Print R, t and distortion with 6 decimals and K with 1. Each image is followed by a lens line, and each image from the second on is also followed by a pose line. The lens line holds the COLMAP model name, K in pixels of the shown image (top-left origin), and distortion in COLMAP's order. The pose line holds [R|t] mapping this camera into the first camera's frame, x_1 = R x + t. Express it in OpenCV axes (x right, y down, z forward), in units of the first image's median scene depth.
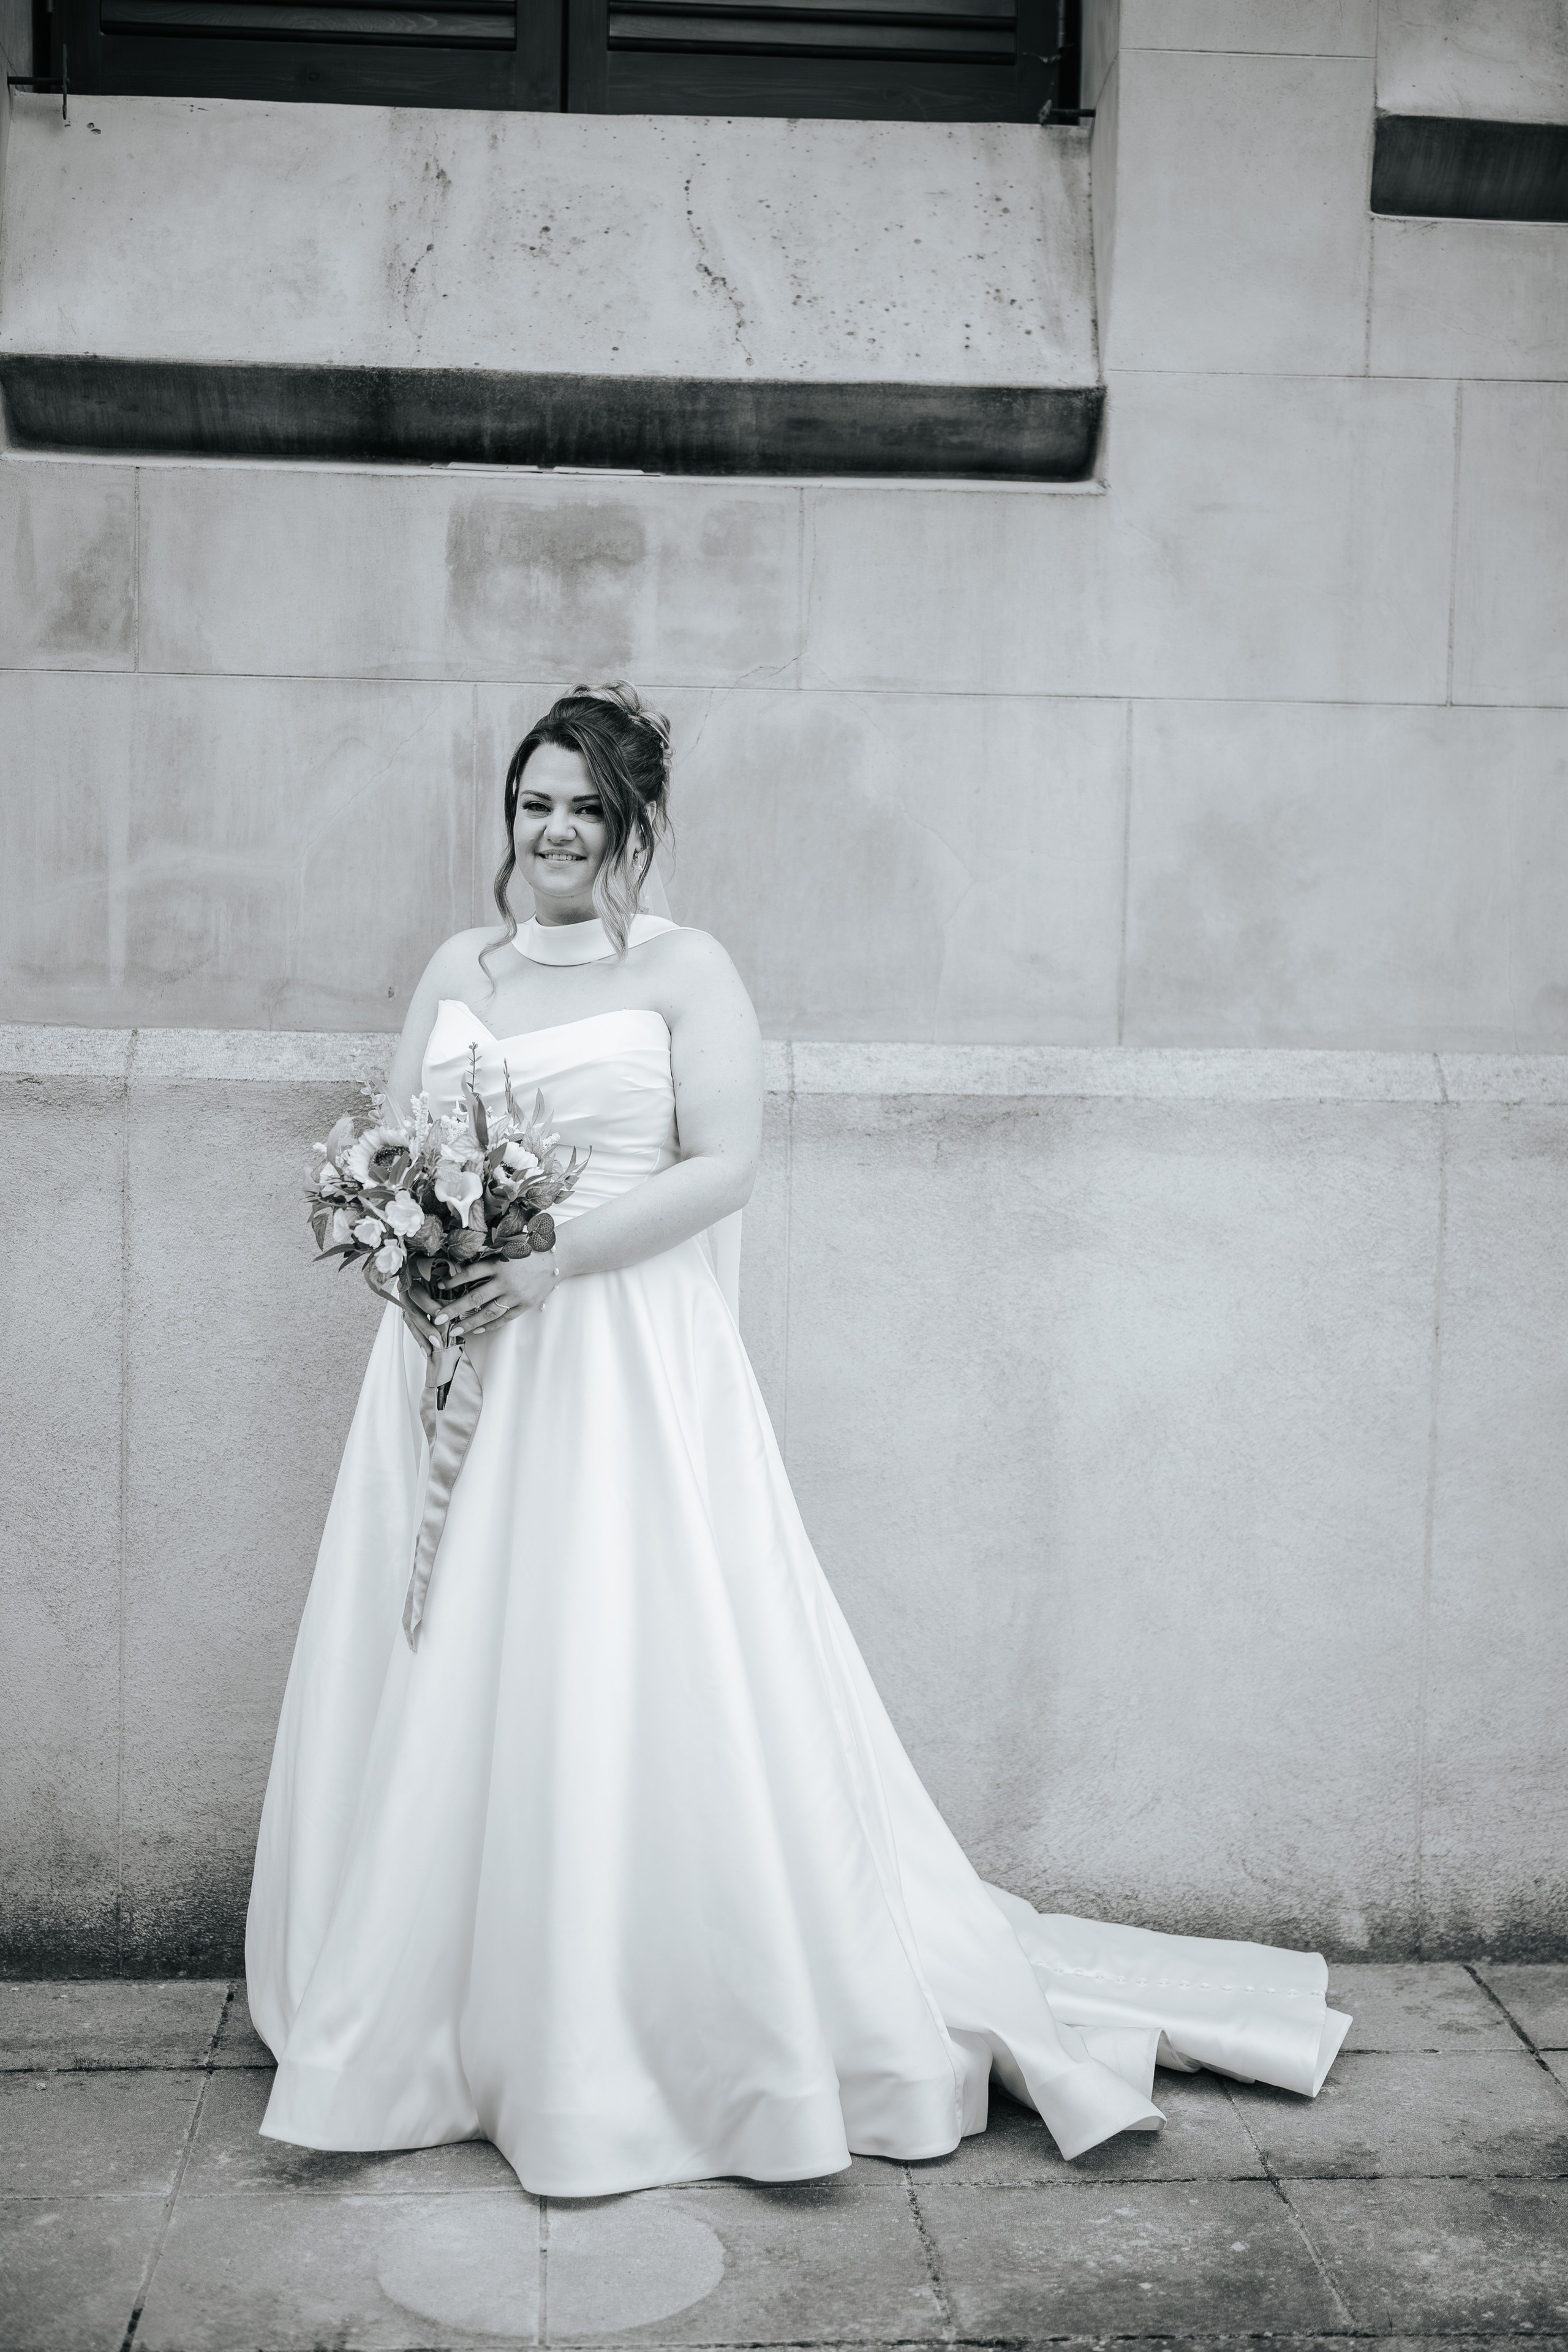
lens RADIAL K [[3724.2, 0, 588.6], [0, 3724.2, 1175.5], [0, 0, 1]] dist [0.032638, 0.080603]
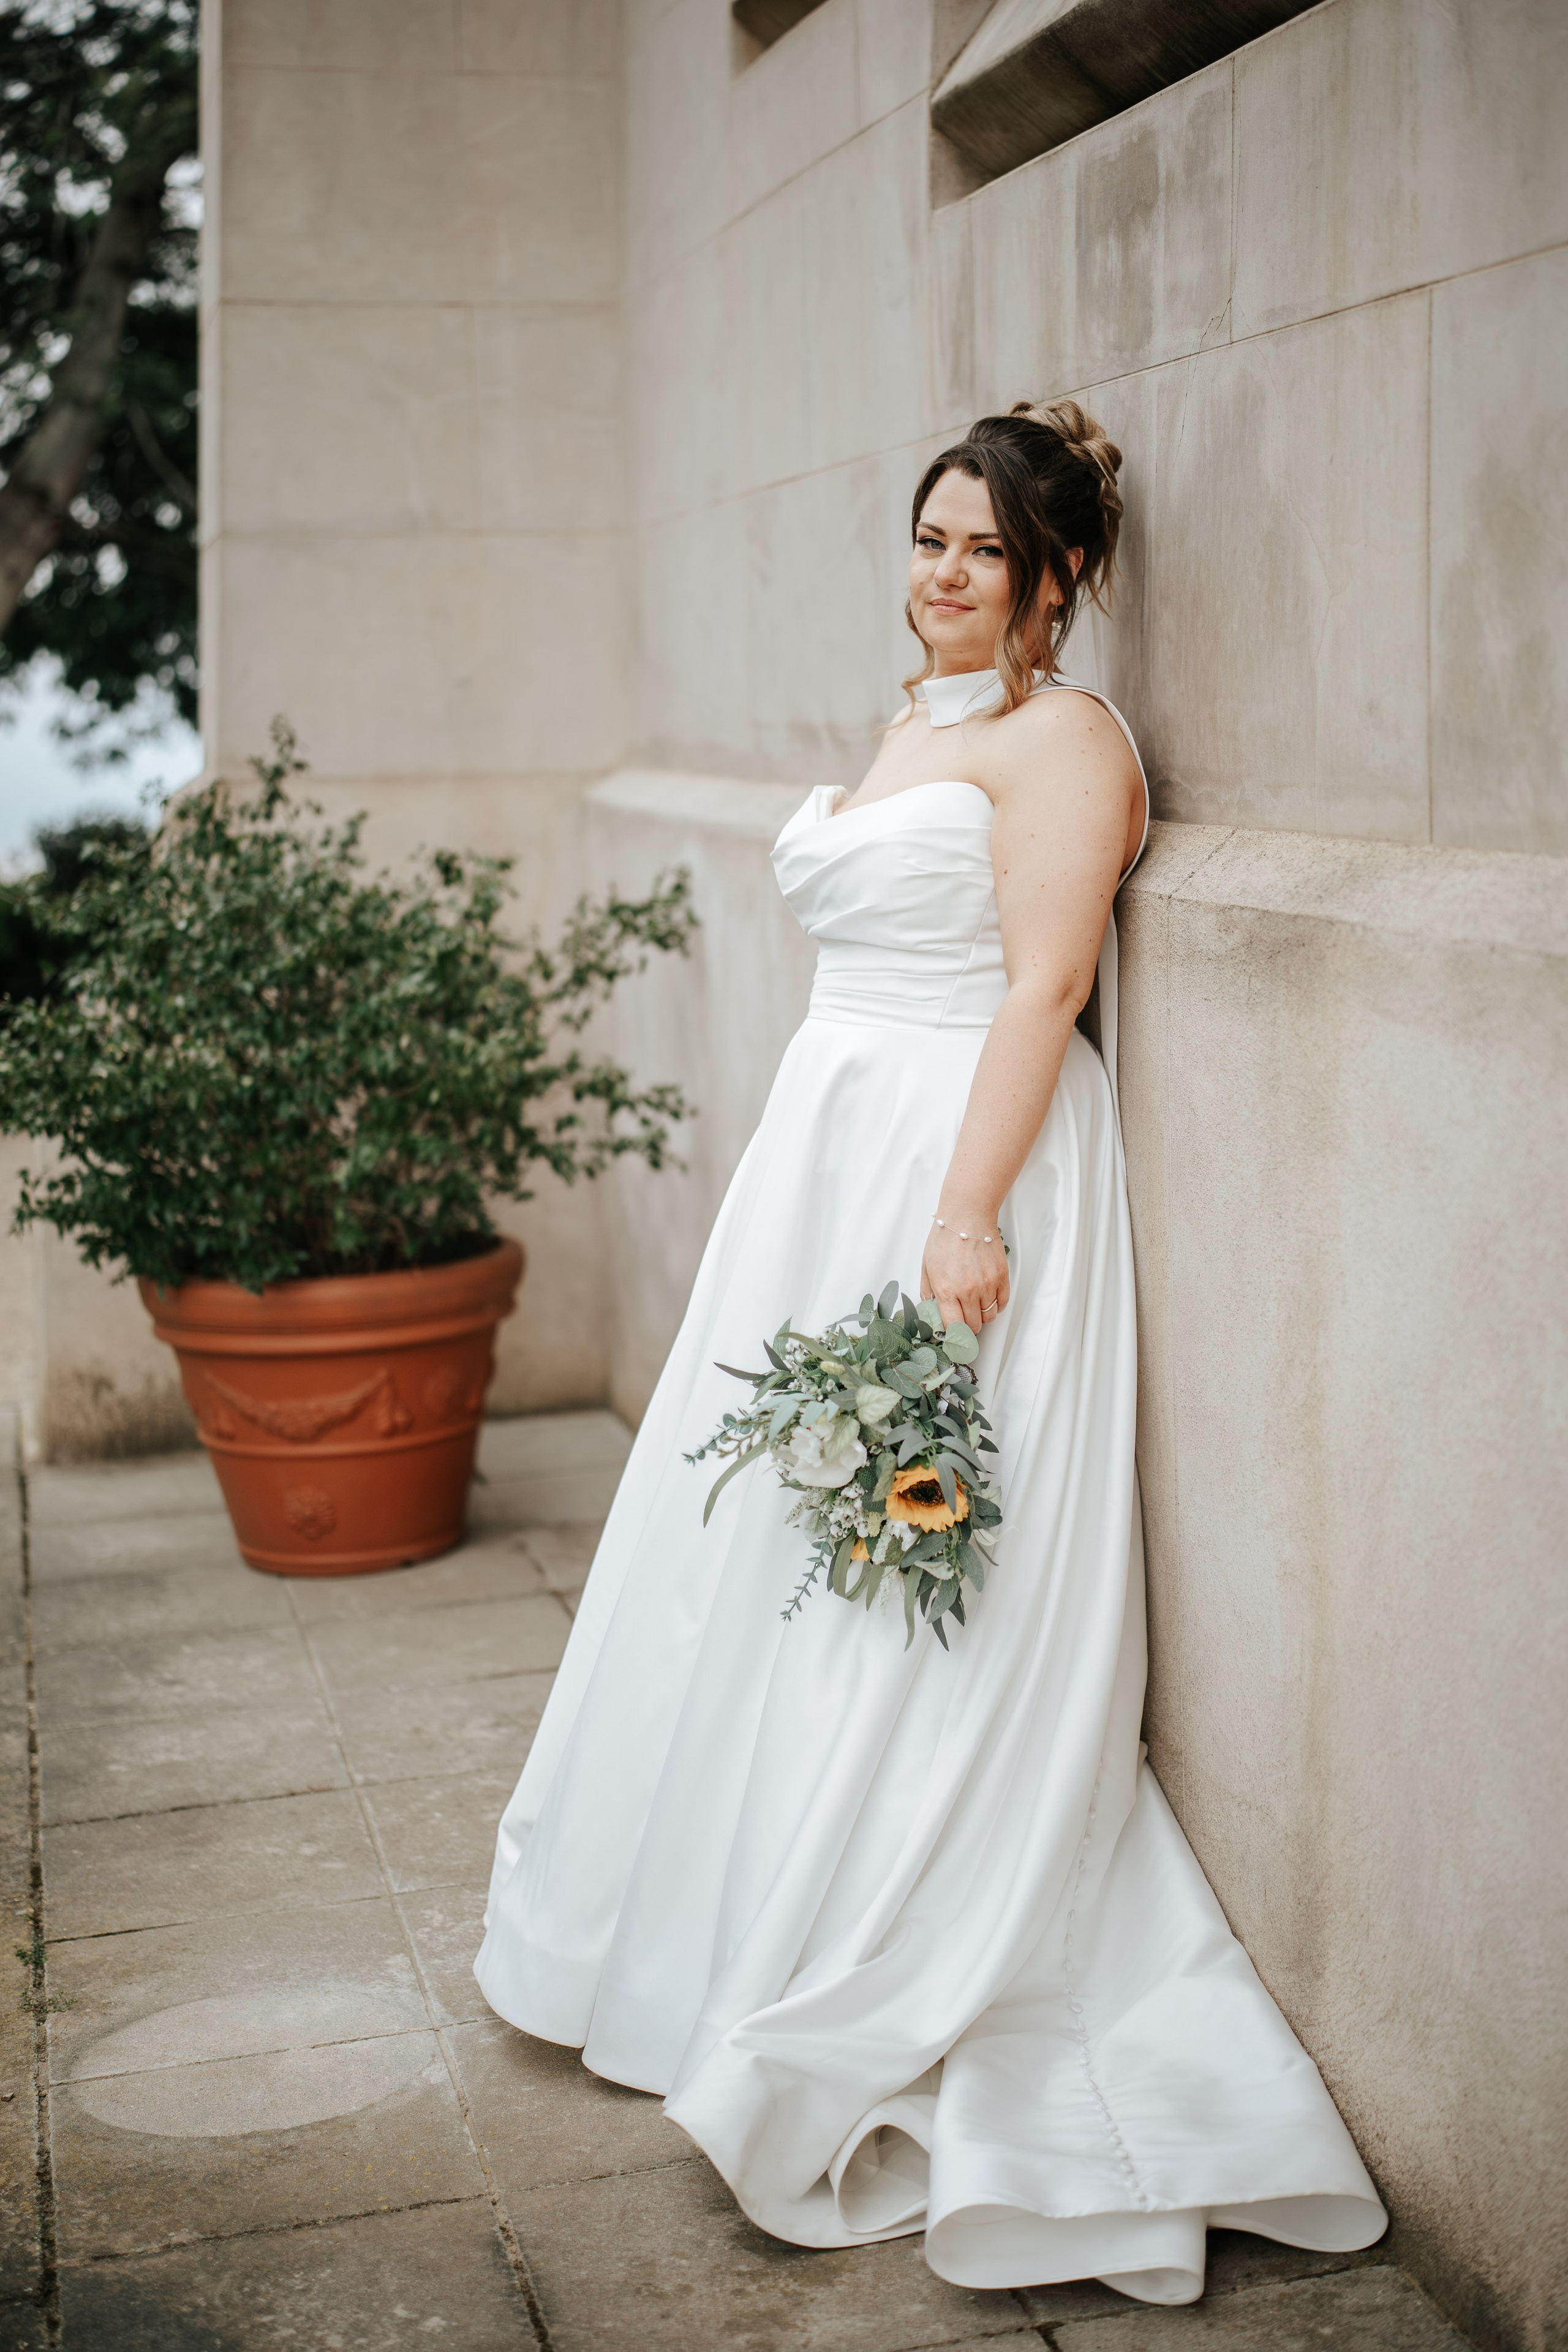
lens RADIAL K [[3273.0, 0, 854.1], [0, 3273.0, 1149.9], [0, 0, 1]] dist [0.045331, -0.020601]
pose [[0.166657, 0.113601, -0.979449, 0.767038], [-0.033196, 0.993424, 0.109573, -0.046171], [0.985456, 0.014252, 0.169332, 0.911758]]
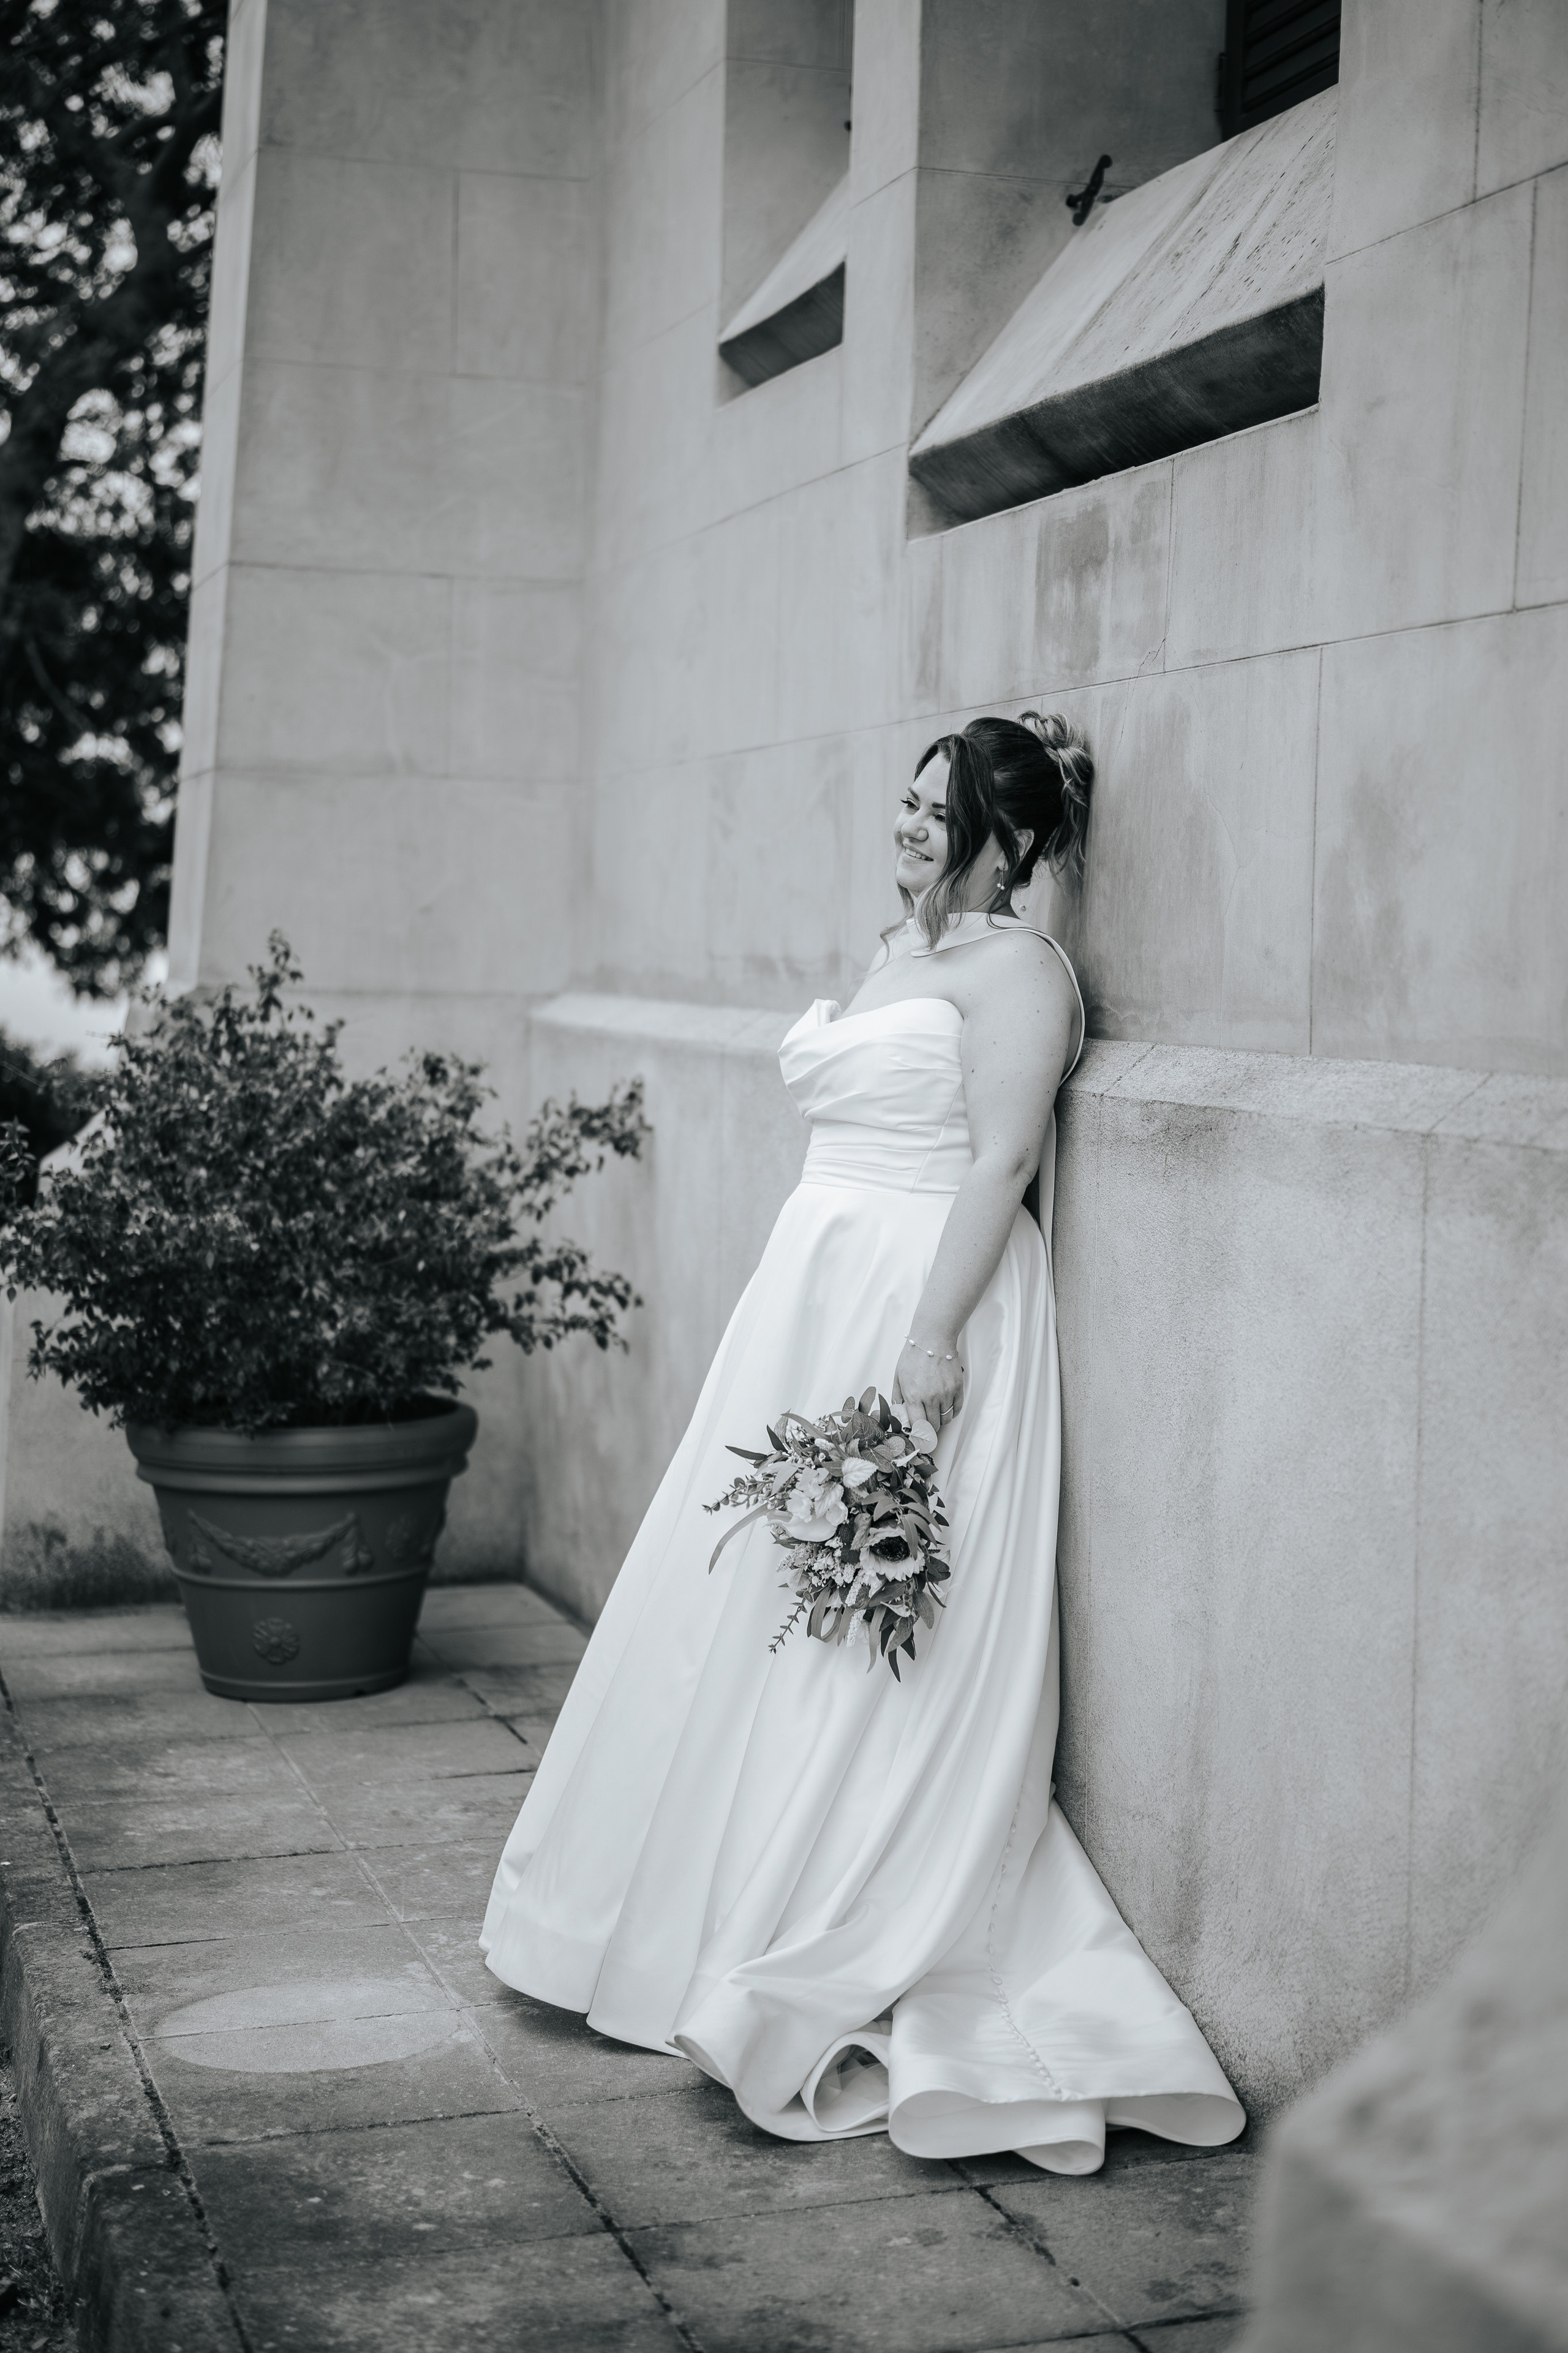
lens RADIAL K [[3517.2, 0, 826.2], [0, 3517.2, 1133.3], [0, 0, 1]] dist [0.036166, -0.004170]
pose [[0.213454, 0.035734, -0.976299, 1.015766], [-0.078552, 0.996723, 0.019307, -0.026923], [0.973790, 0.072569, 0.215561, 0.813349]]
